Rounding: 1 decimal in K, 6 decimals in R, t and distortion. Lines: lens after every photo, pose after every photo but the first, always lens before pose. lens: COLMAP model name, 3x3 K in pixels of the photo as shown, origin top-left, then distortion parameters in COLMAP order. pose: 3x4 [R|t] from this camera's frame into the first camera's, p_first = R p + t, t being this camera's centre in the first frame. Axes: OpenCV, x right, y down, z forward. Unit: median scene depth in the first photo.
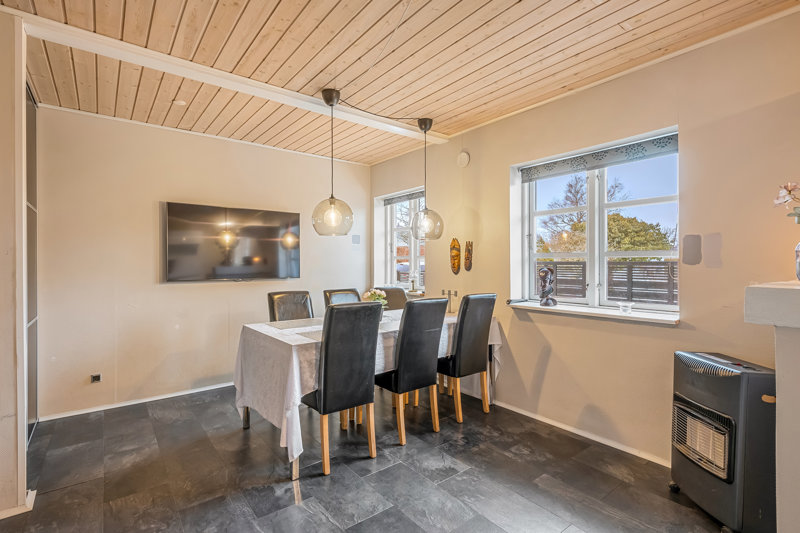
lens RADIAL K [[378.2, 0, 401.9], [0, 378.2, 266.8], [0, 0, 1]] dist [0.013039, 0.000399]
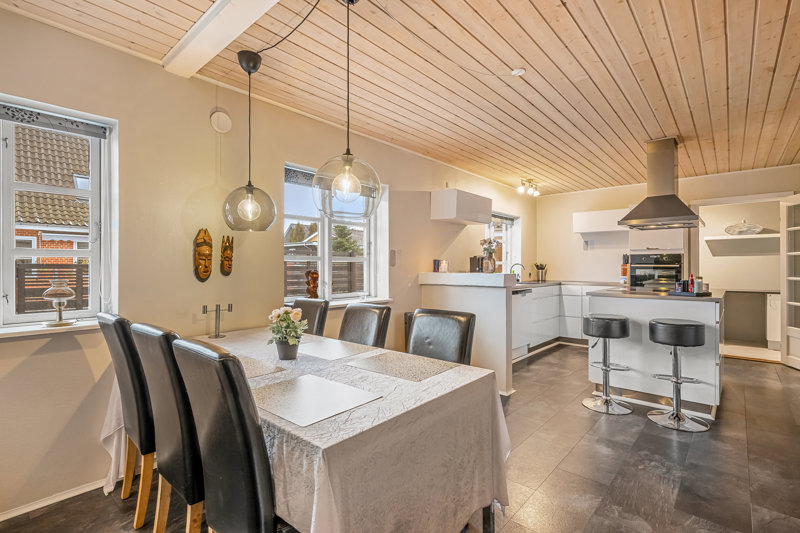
lens RADIAL K [[378.2, 0, 403.2], [0, 378.2, 264.1], [0, 0, 1]] dist [0.013039, 0.000399]
pose [[-0.185010, 0.002270, 0.982734, -0.659066], [0.008579, 0.999963, -0.000694, -0.009521], [-0.982699, 0.008302, -0.185022, 0.857358]]
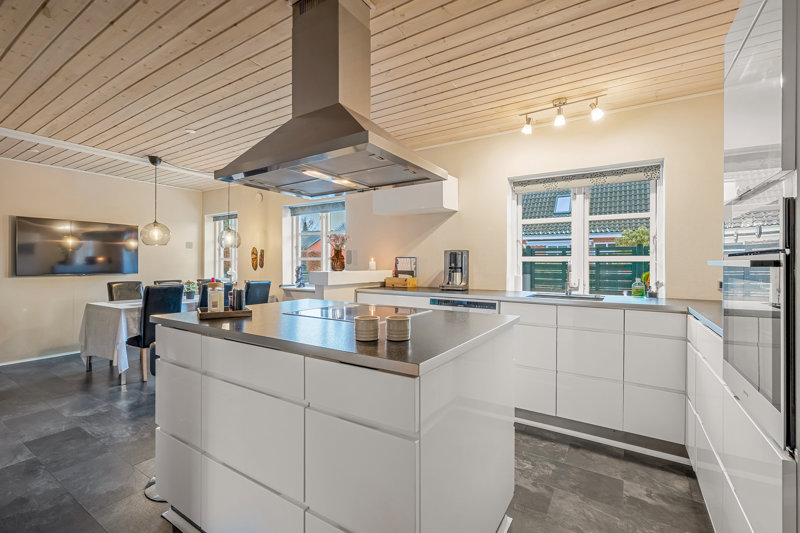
lens RADIAL K [[352.0, 0, 405.8], [0, 352.0, 263.2], [0, 0, 1]] dist [-0.000888, -0.000086]
pose [[0.941586, 0.002891, 0.336759, 0.267233], [0.000260, 0.999957, -0.009312, 0.005965], [-0.336772, 0.008855, 0.941545, -0.652862]]
